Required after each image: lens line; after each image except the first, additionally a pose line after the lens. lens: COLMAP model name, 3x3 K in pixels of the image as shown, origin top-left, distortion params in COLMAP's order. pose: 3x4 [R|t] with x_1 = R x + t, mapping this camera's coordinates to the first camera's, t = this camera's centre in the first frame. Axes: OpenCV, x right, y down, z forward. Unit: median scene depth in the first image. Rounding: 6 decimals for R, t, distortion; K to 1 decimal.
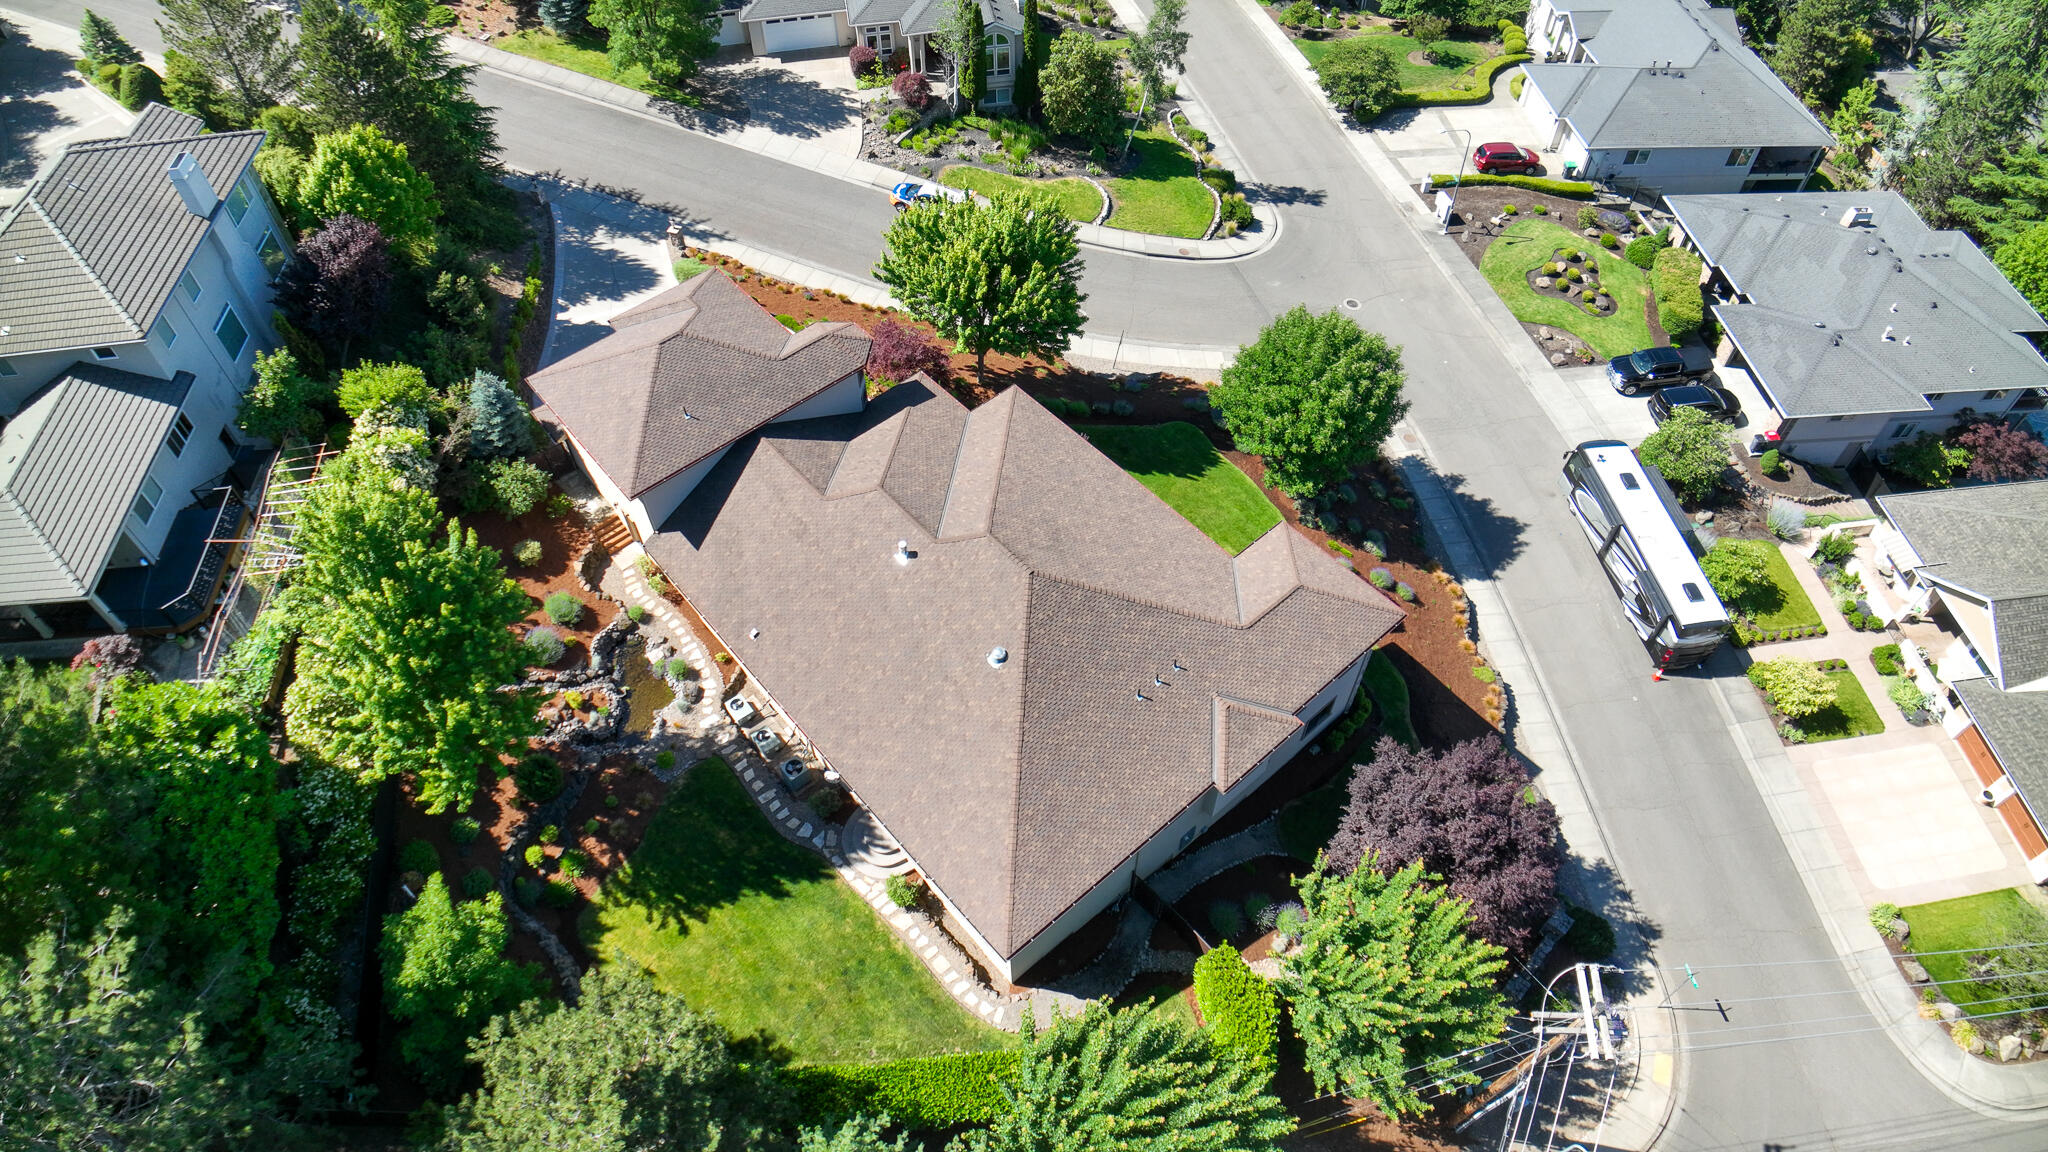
lens RADIAL K [[1255.3, 0, 1019.5], [0, 1255.3, 539.9], [0, 0, 1]] dist [-0.119418, 0.026052]
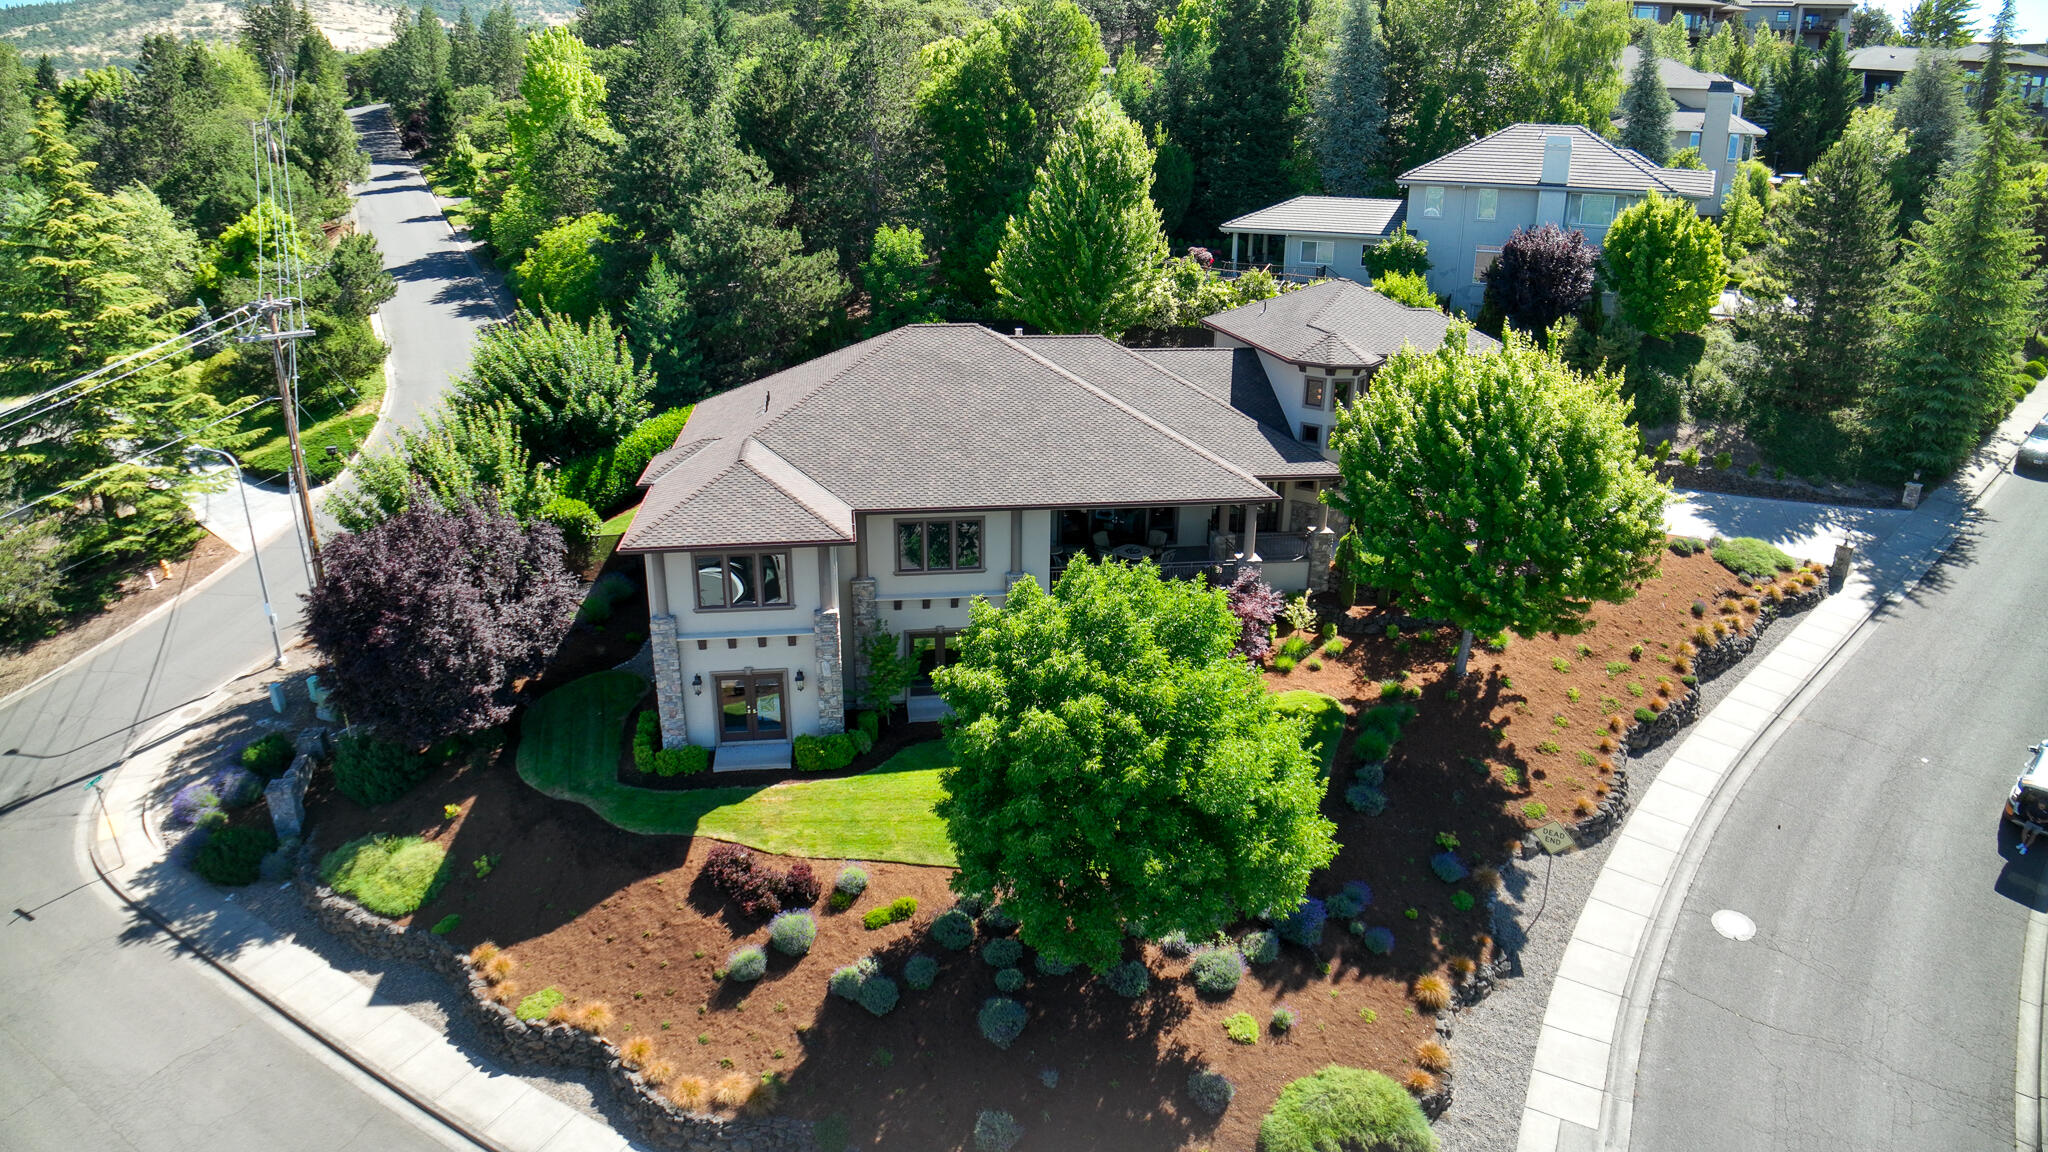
lens RADIAL K [[1241.3, 0, 1051.8], [0, 1241.3, 570.5], [0, 0, 1]] dist [-0.125381, 0.031363]
pose [[-0.518831, 0.272190, -0.810387, 0.579191], [-0.647037, 0.494513, 0.580345, -0.385376], [0.558711, 0.825451, -0.080451, 0.932139]]
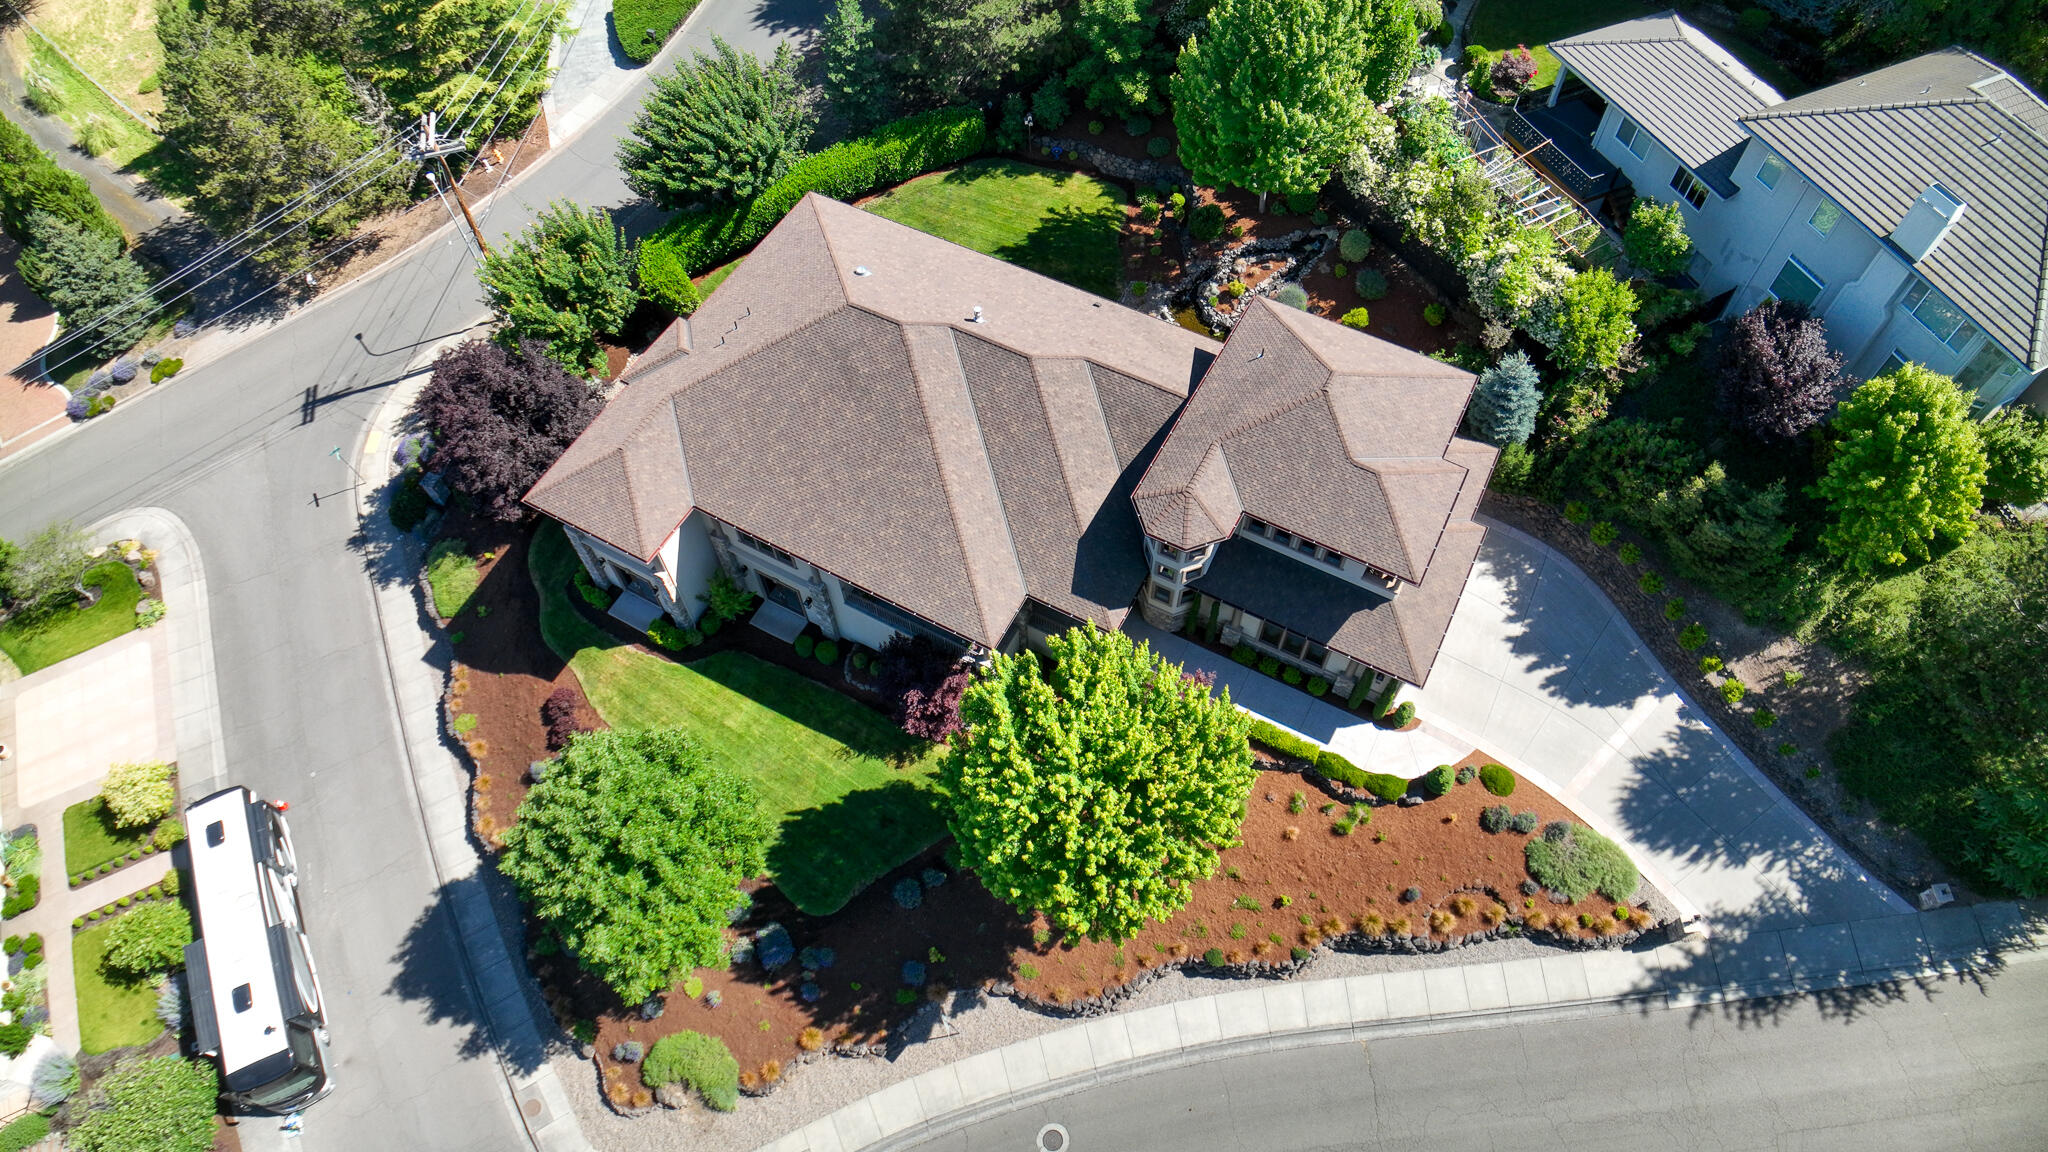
lens RADIAL K [[1290.3, 0, 1010.0], [0, 1290.3, 589.6], [0, 0, 1]] dist [-0.109612, 0.003852]
pose [[-0.939918, 0.304572, -0.154242, 0.092684], [-0.232606, -0.240609, 0.942338, -0.813355], [0.249898, 0.921598, 0.296998, 0.664020]]
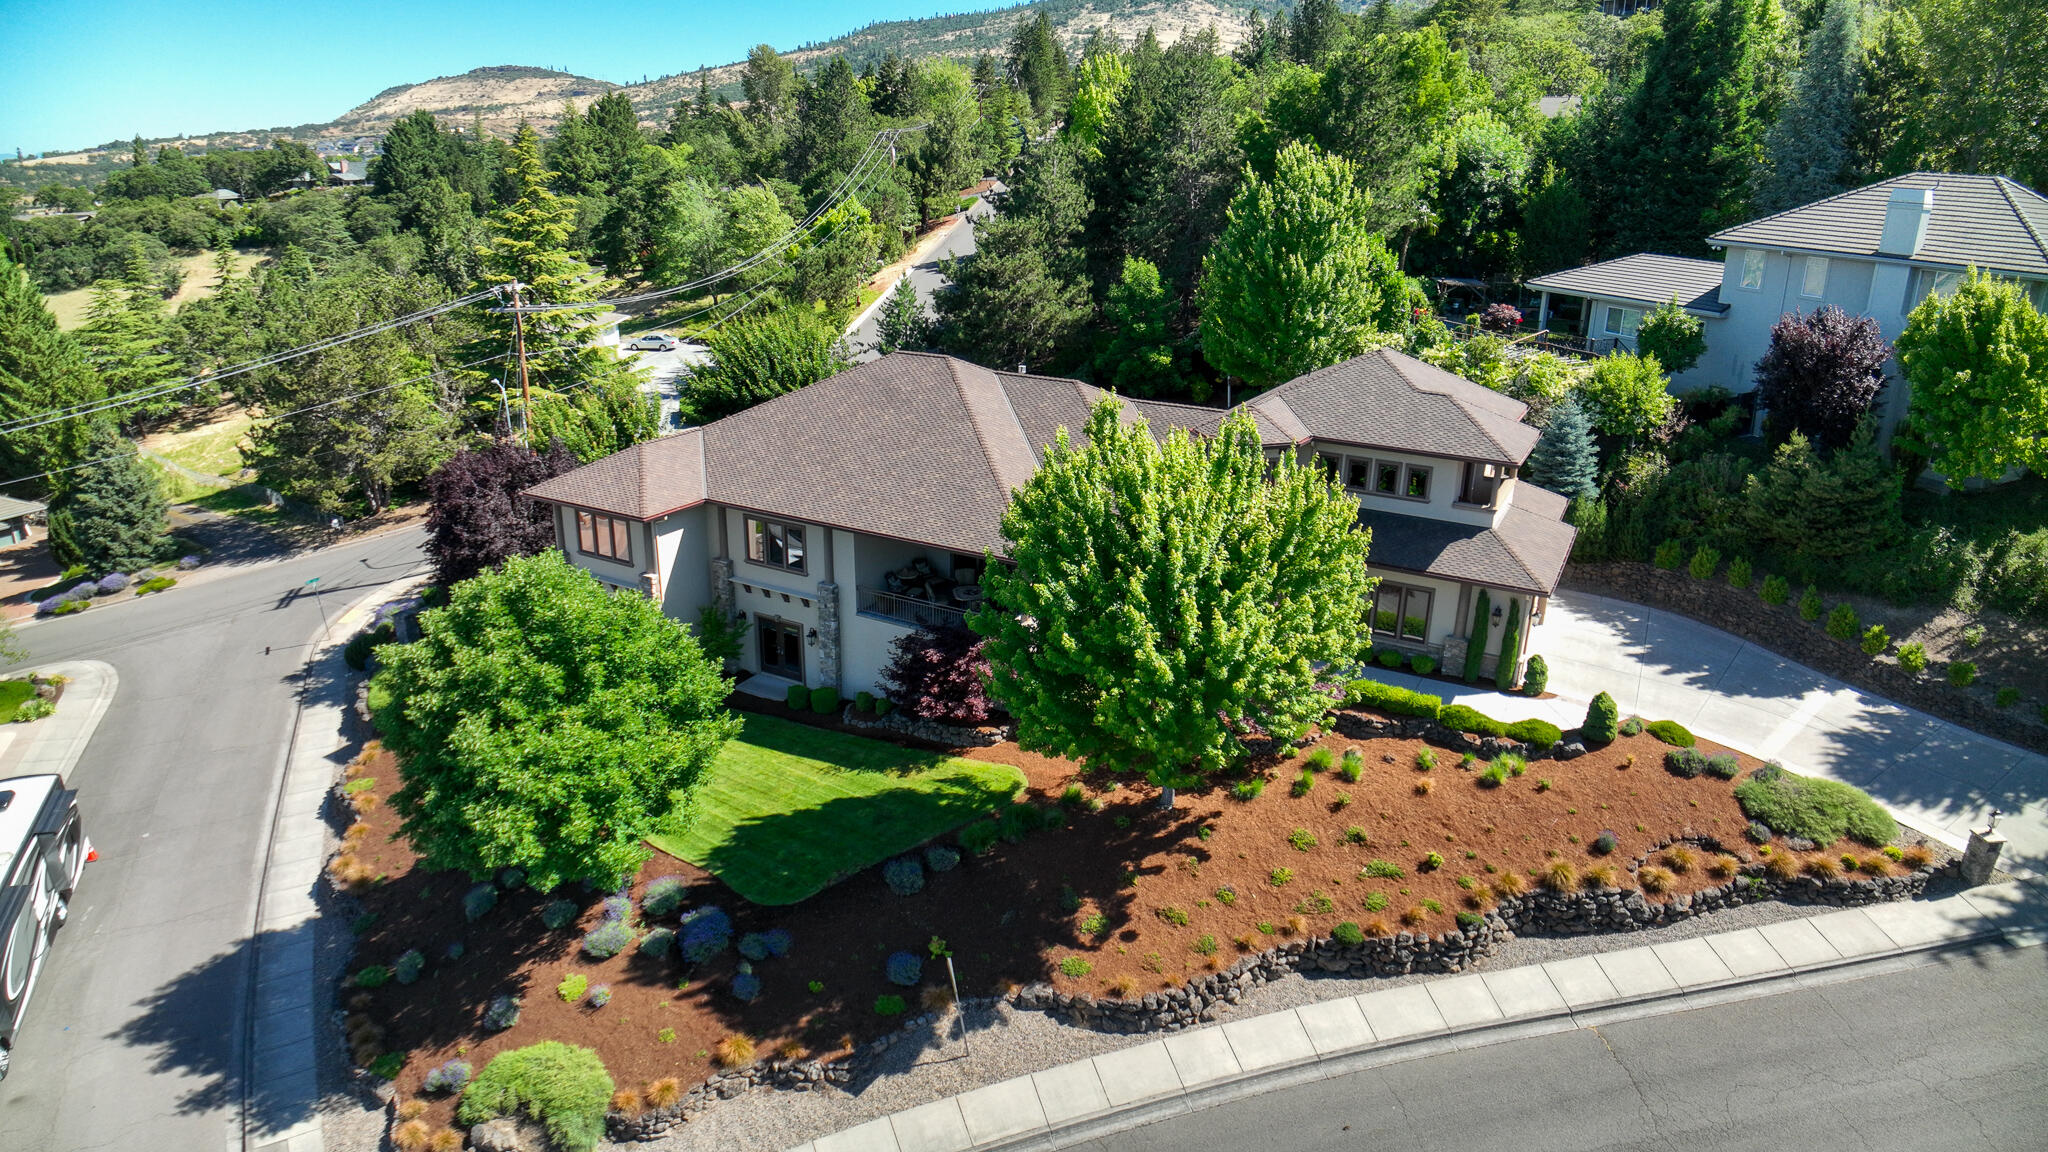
lens RADIAL K [[1255.3, 0, 1019.5], [0, 1255.3, 539.9], [0, 0, 1]] dist [-0.119418, 0.026052]
pose [[-0.943209, 0.088552, -0.320181, 0.199700], [-0.256729, 0.417369, 0.871719, -0.650856], [0.210826, 0.904412, -0.370932, 1.130348]]
